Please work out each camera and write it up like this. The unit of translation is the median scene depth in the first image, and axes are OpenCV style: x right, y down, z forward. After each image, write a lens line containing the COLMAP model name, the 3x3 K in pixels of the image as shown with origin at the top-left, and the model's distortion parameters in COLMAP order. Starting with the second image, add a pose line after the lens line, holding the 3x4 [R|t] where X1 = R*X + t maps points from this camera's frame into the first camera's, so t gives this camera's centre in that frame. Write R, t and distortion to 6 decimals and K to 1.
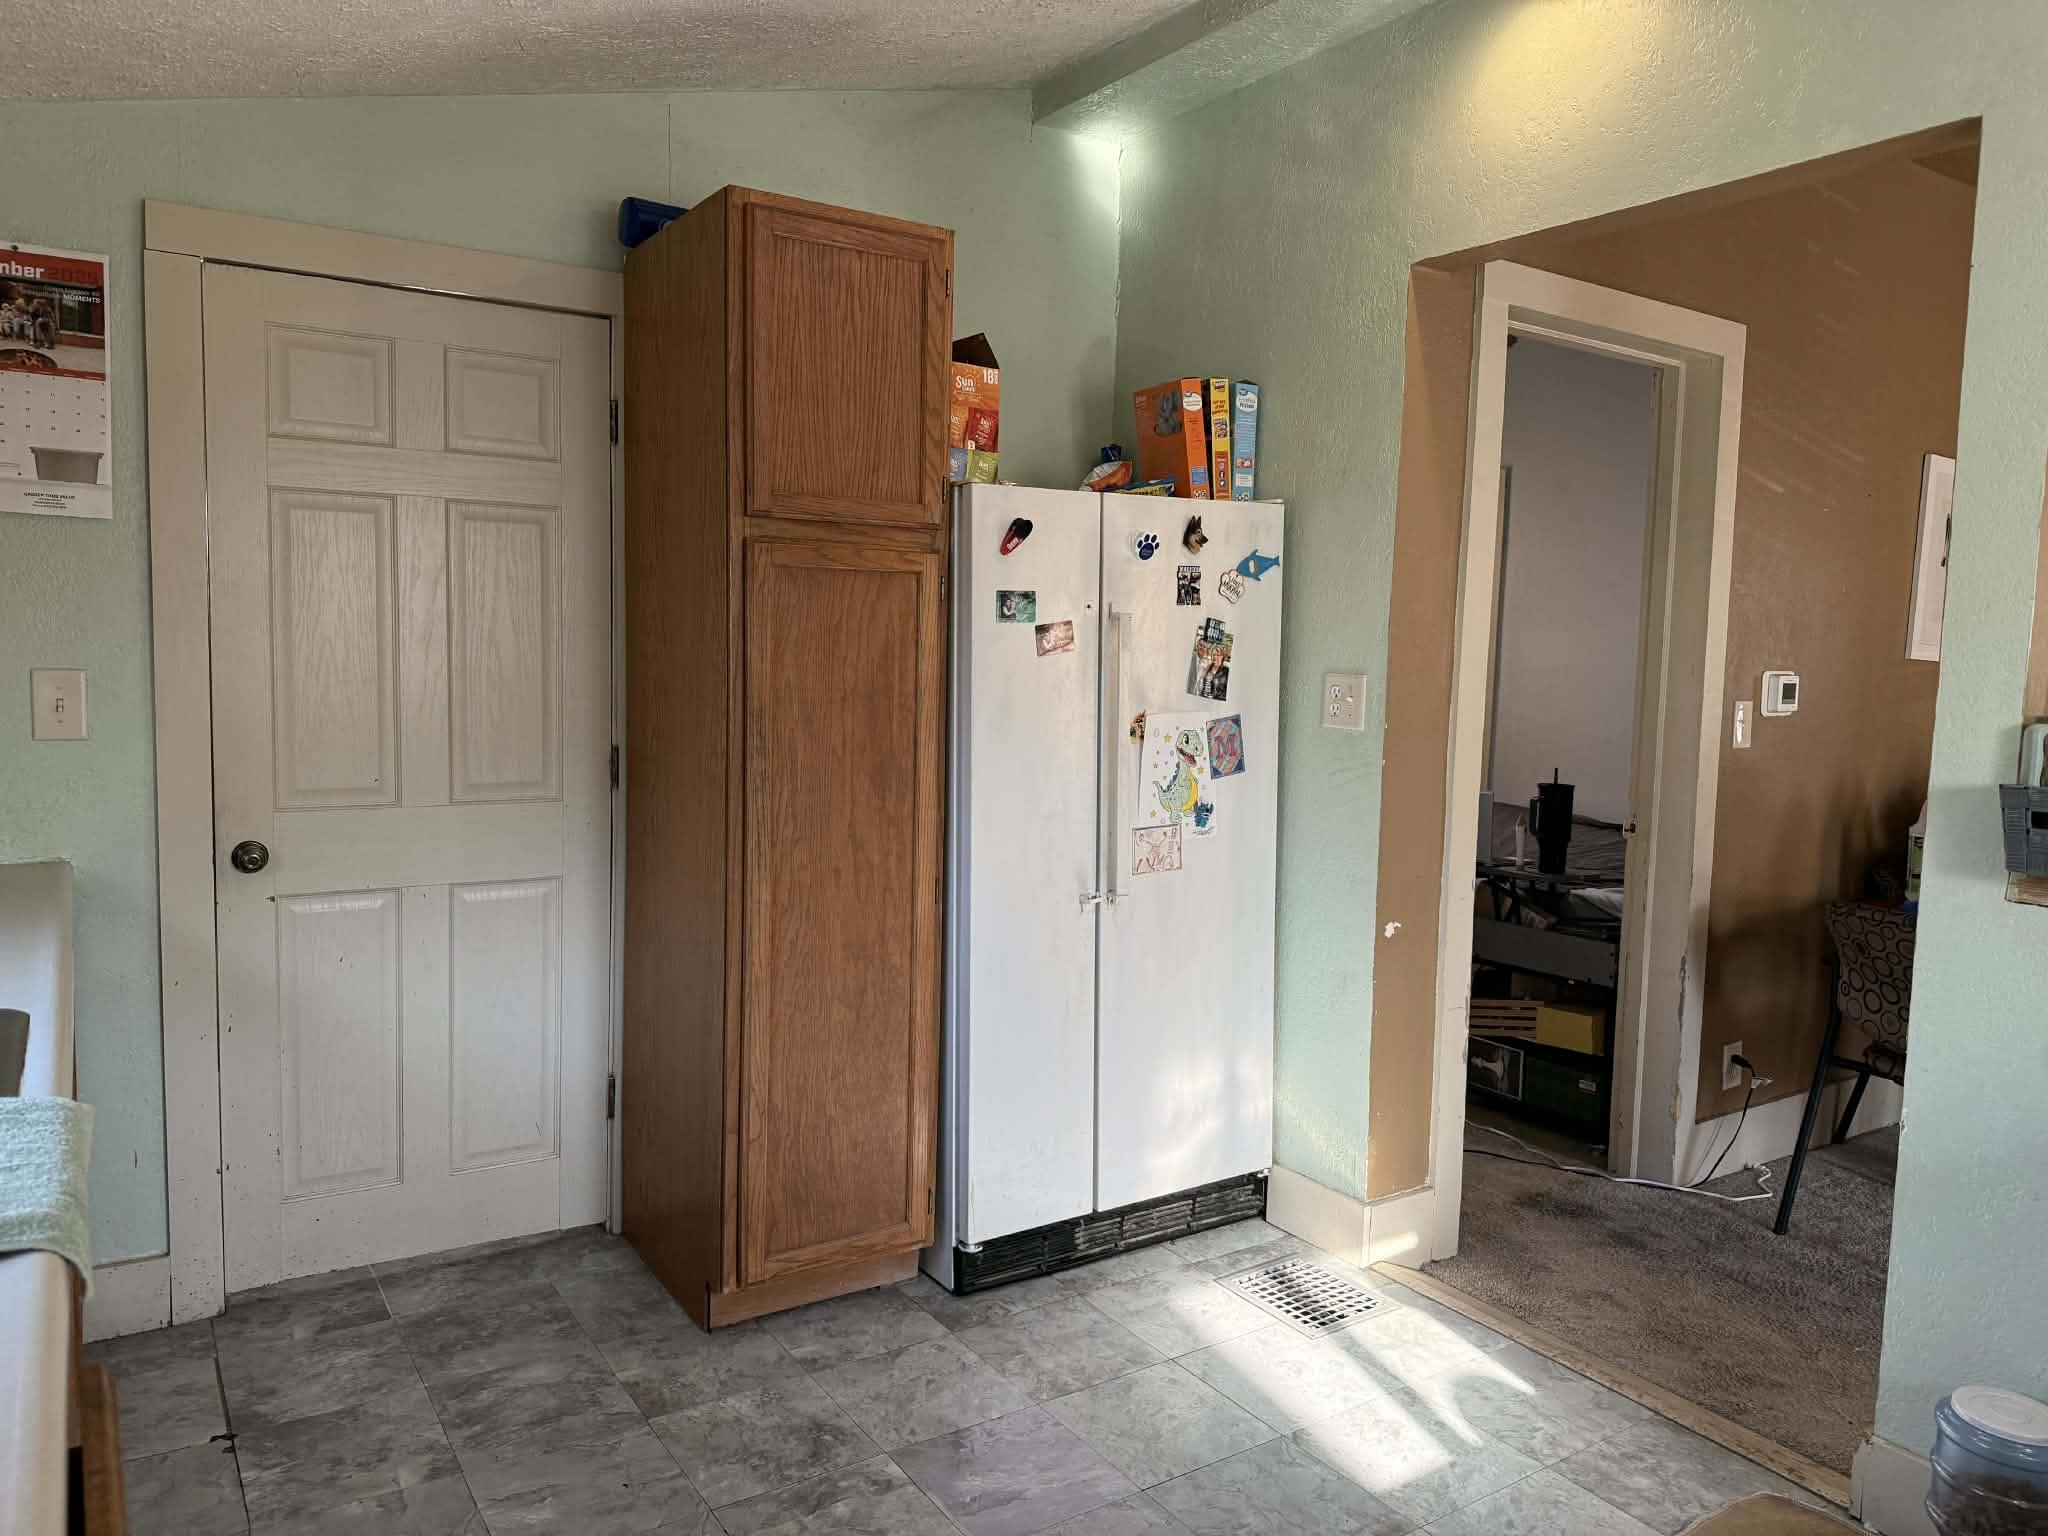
lens RADIAL K [[1461.0, 0, 1021.2], [0, 1461.0, 761.8], [0, 0, 1]] dist [0.064063, -0.073411]
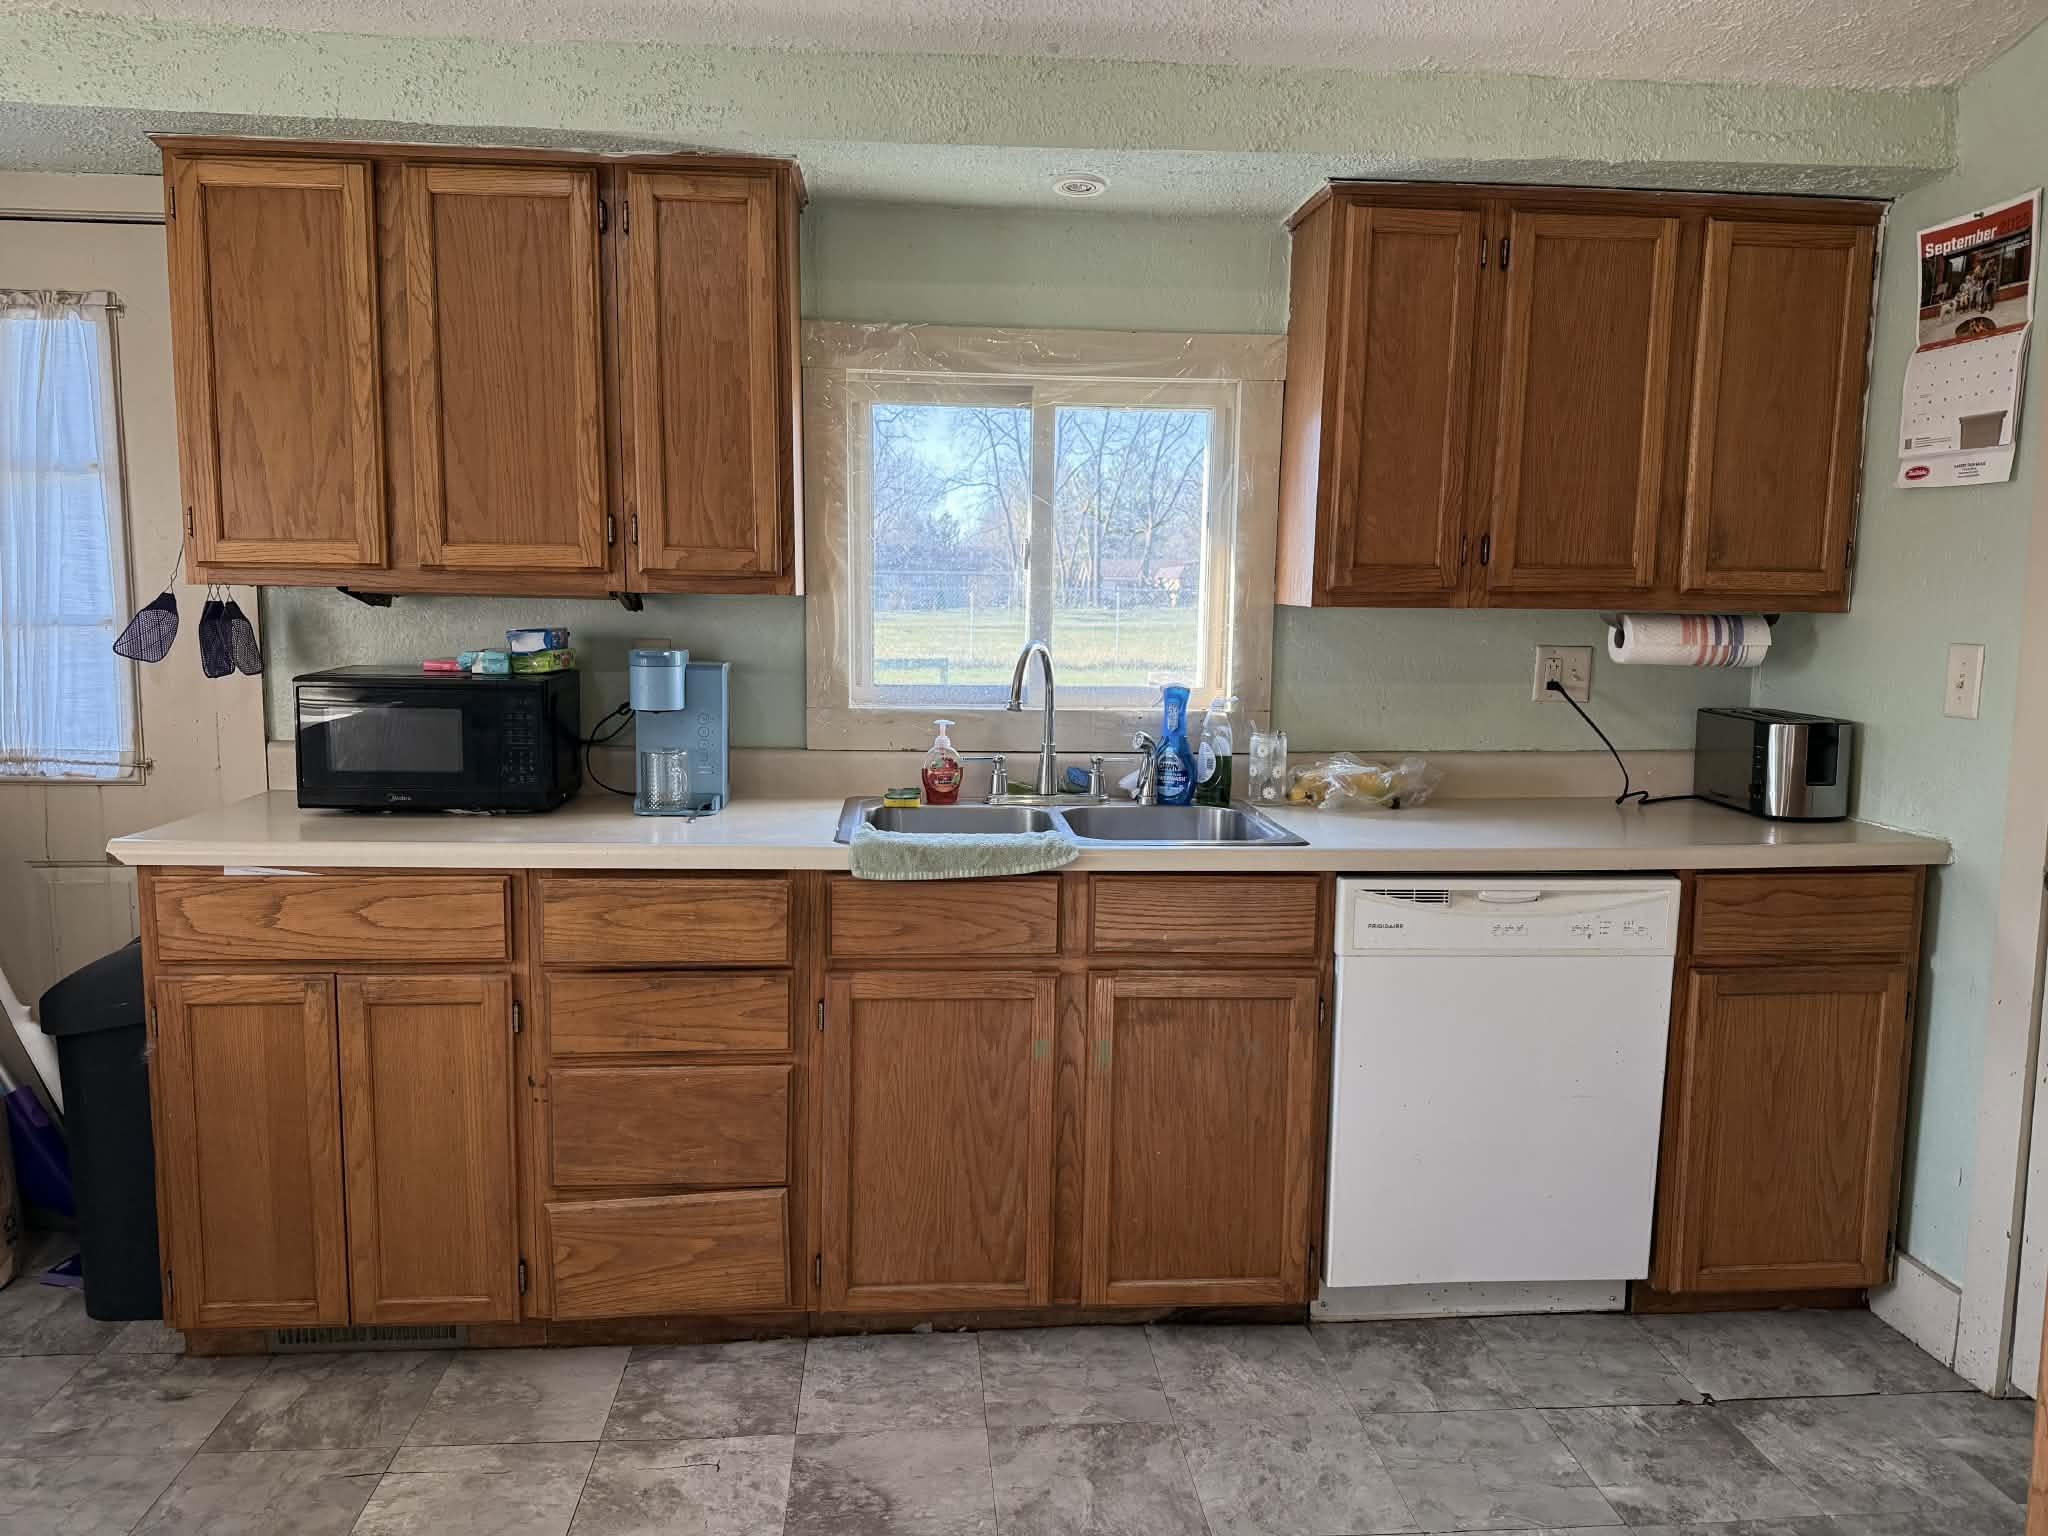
lens RADIAL K [[1461.0, 0, 1031.3], [0, 1461.0, 769.6], [0, 0, 1]] dist [0.064063, -0.073411]
pose [[-0.476836, 0.073539, -0.875911, 0.502896], [-0.097307, 0.985953, 0.135750, -0.054715], [0.873590, 0.149963, -0.462982, 0.944211]]
